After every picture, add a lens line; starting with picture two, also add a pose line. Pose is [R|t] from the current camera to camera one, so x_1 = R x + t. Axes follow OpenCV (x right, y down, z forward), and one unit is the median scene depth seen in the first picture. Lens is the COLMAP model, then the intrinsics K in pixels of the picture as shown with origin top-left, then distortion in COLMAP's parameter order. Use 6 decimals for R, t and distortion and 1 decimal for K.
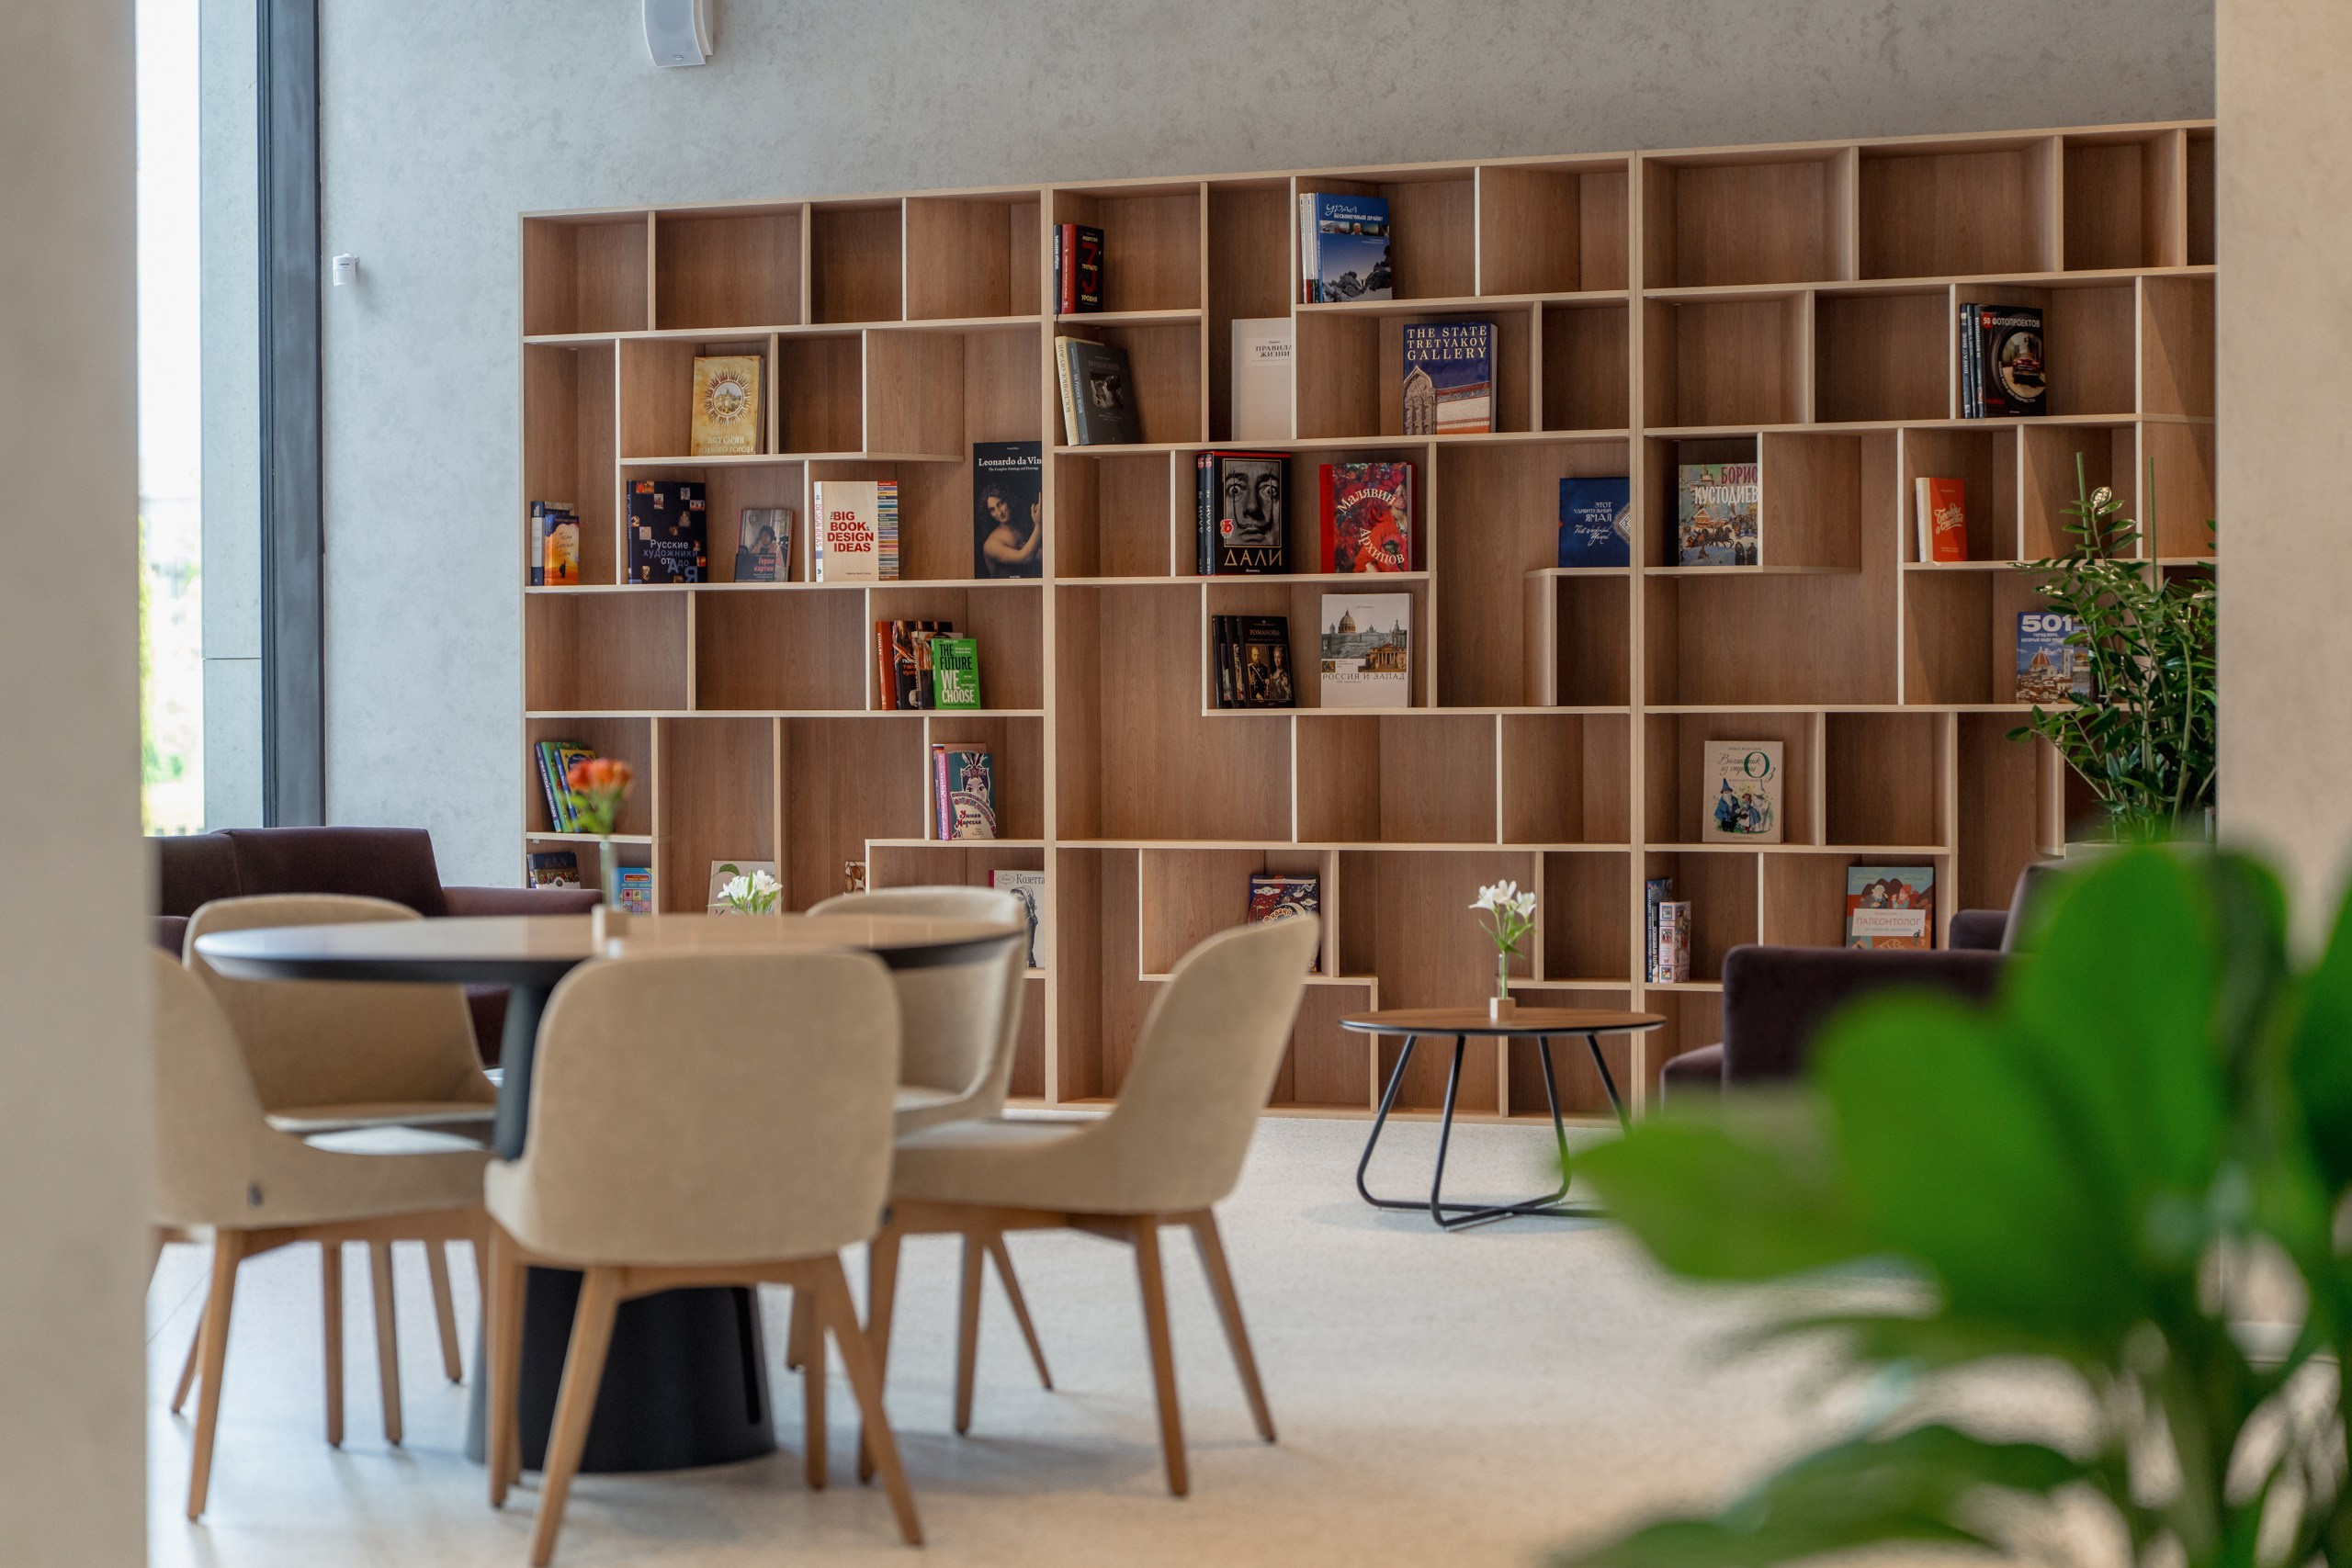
lens RADIAL K [[4662.7, 0, 1175.4], [0, 4662.7, 793.7], [0, 0, 1]] dist [-0.037461, 0.000000]
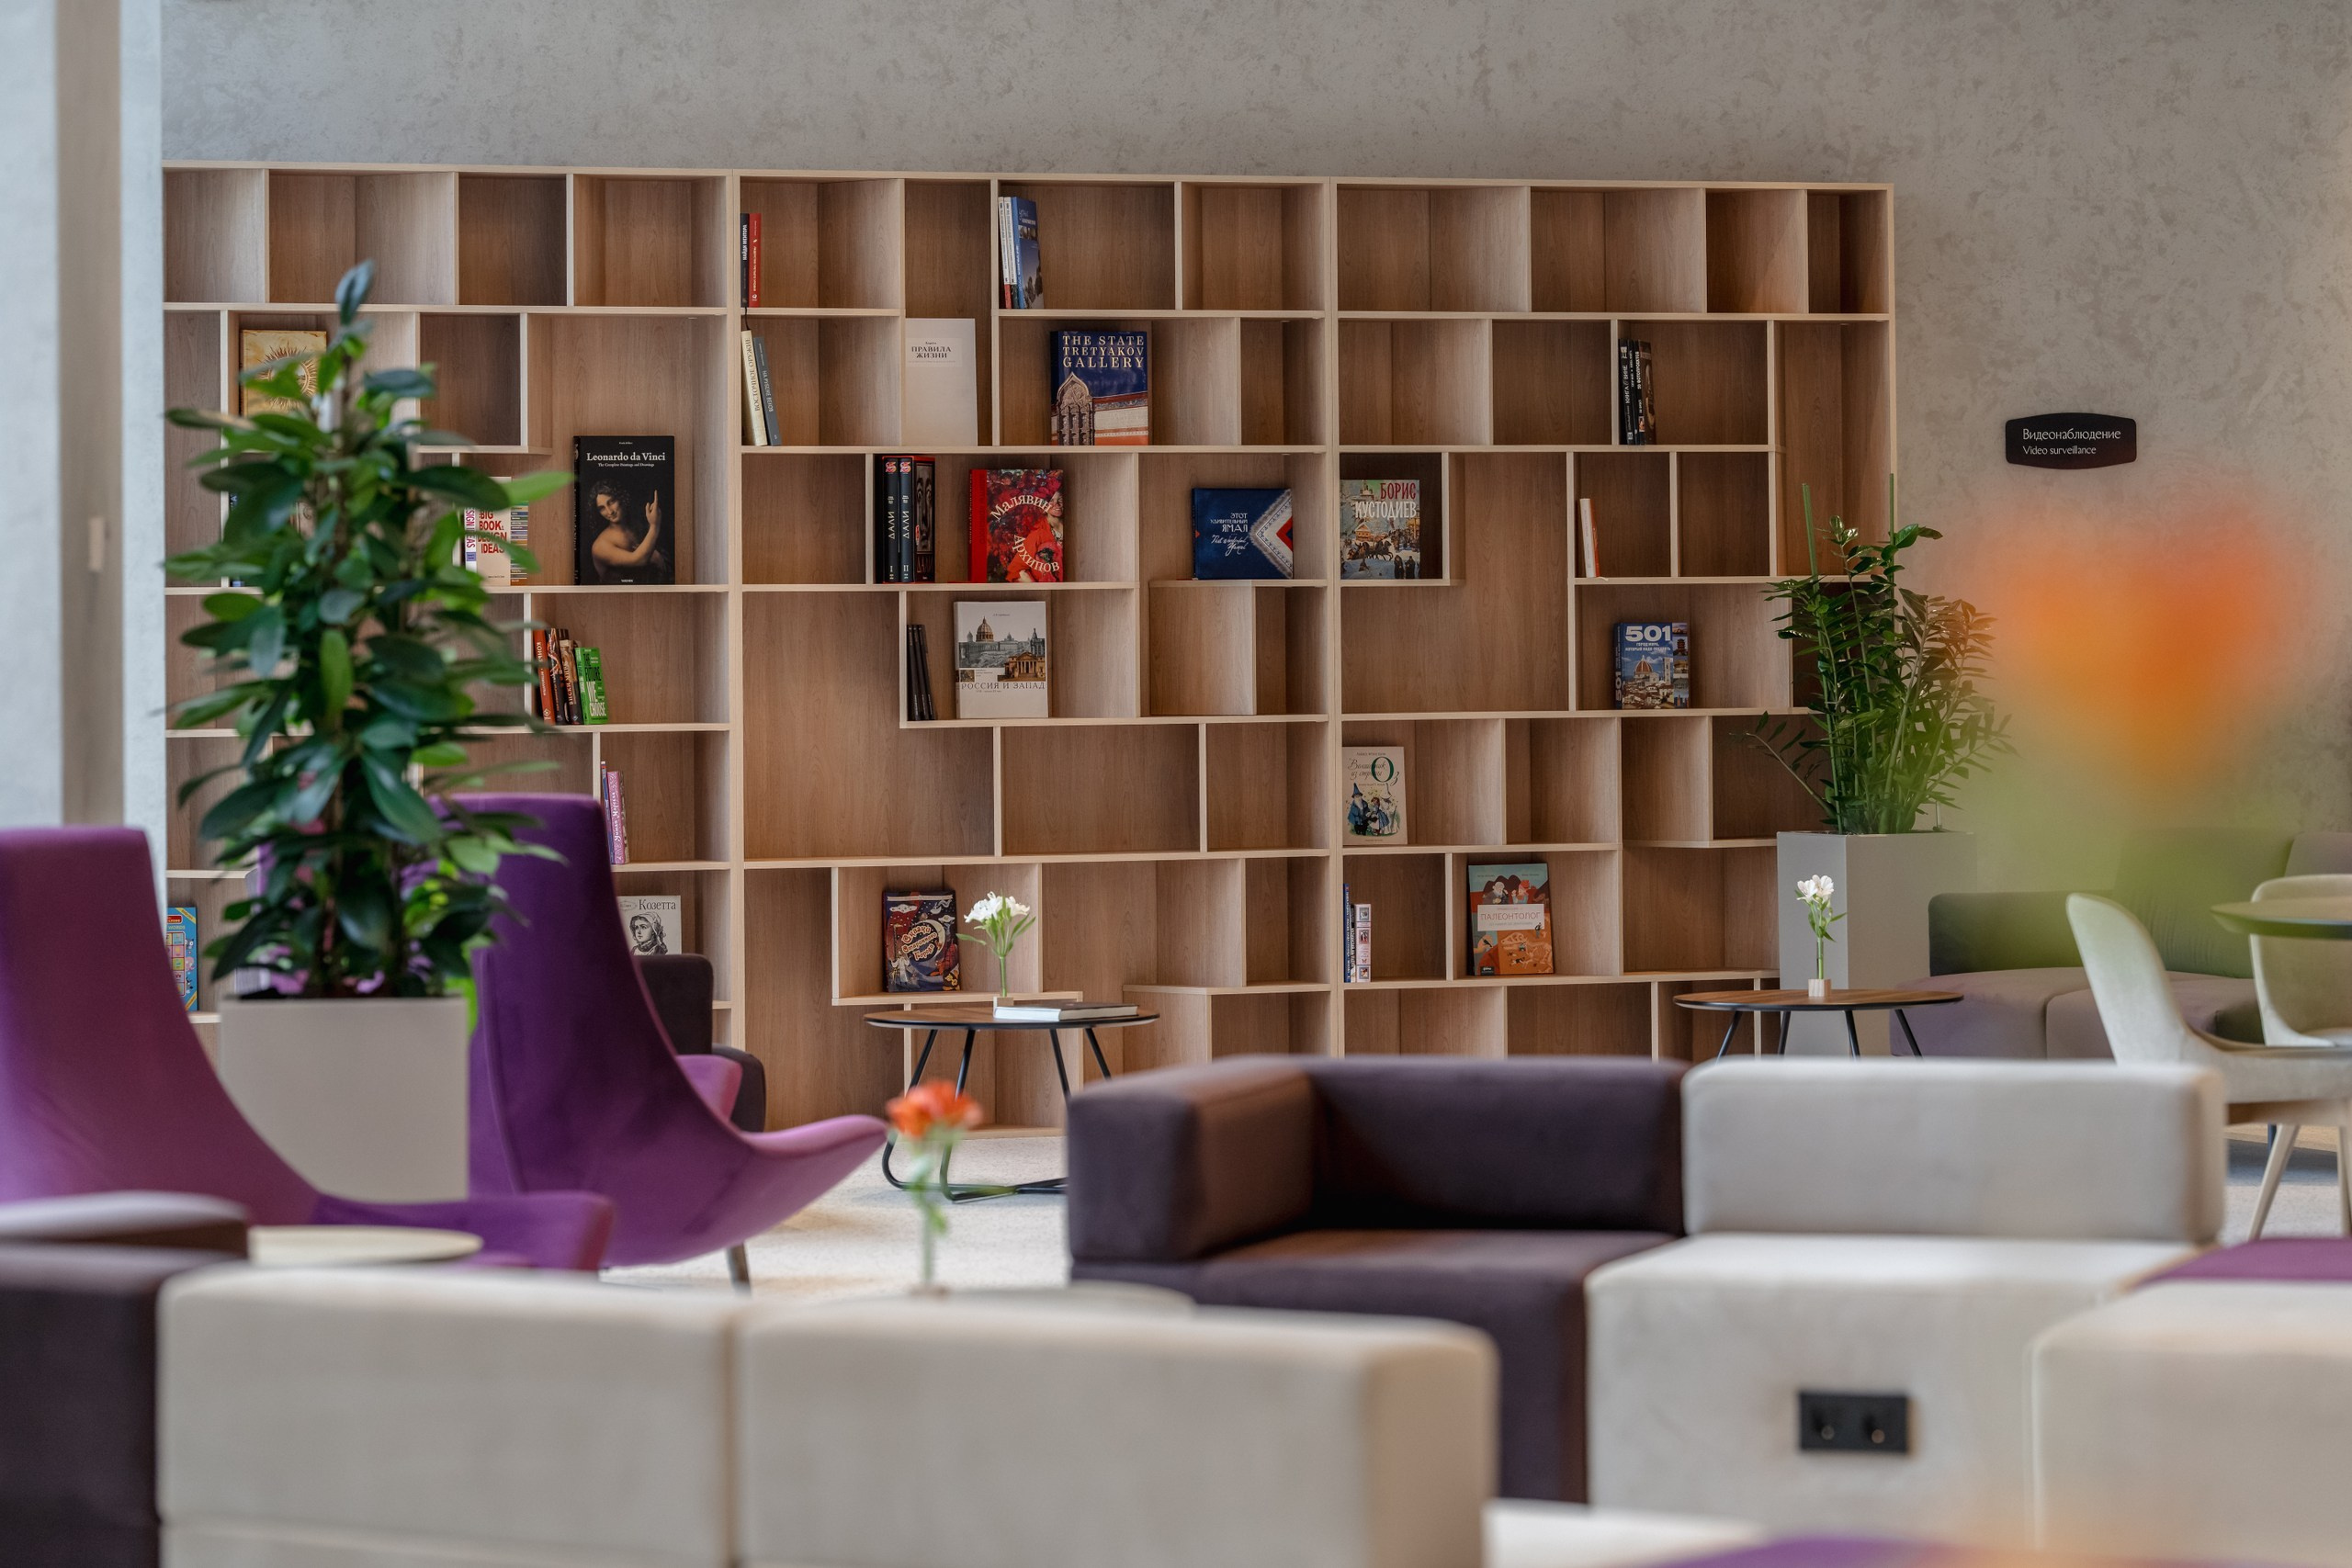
lens RADIAL K [[7632.7, 0, 1173.7], [0, 7632.7, 566.1], [0, 0, 1]] dist [-0.069259, 0.000000]
pose [[0.705188, 0.002737, 0.709015, -1.075293], [0.017943, 0.999603, -0.021705, -0.014897], [-0.708793, 0.028028, 0.704859, -0.158186]]
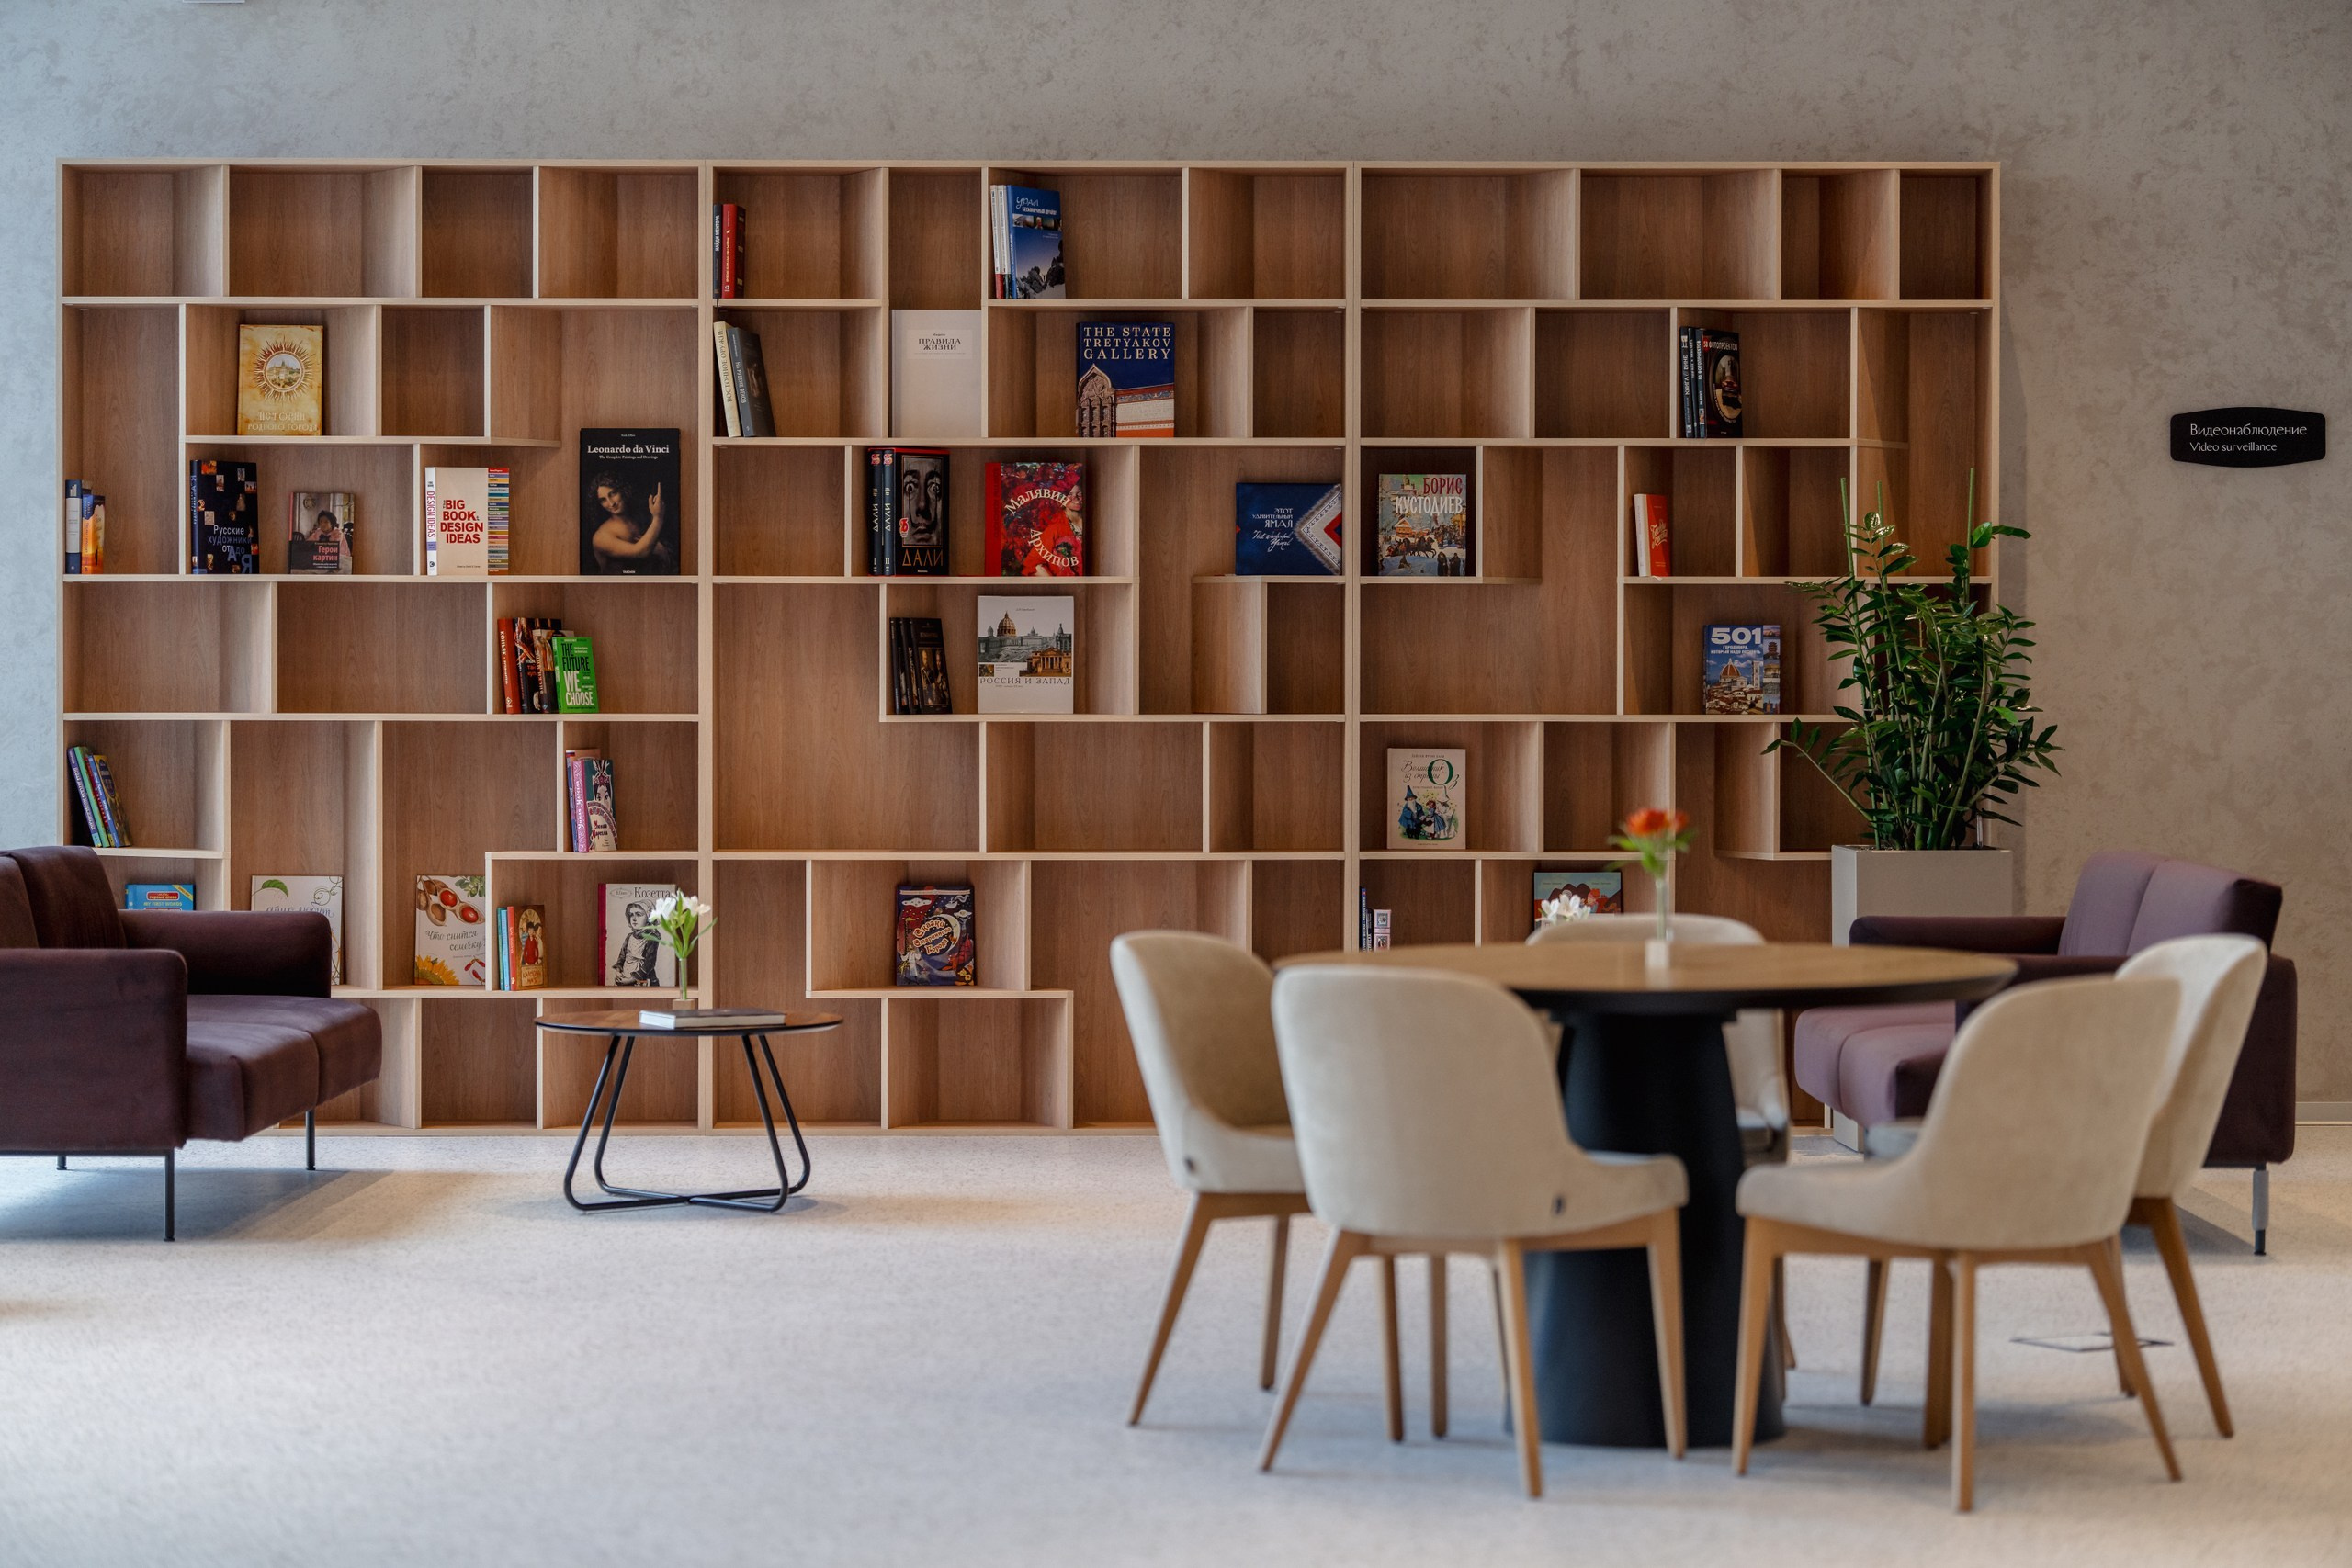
lens RADIAL K [[5702.9, 0, 1179.1], [0, 5702.9, 835.2], [0, 0, 1]] dist [-0.038104, 0.000000]
pose [[0.910265, -0.008113, 0.413946, -0.424857], [0.001631, 0.999870, 0.016011, -0.011999], [-0.414022, -0.013900, 0.910161, -0.098562]]
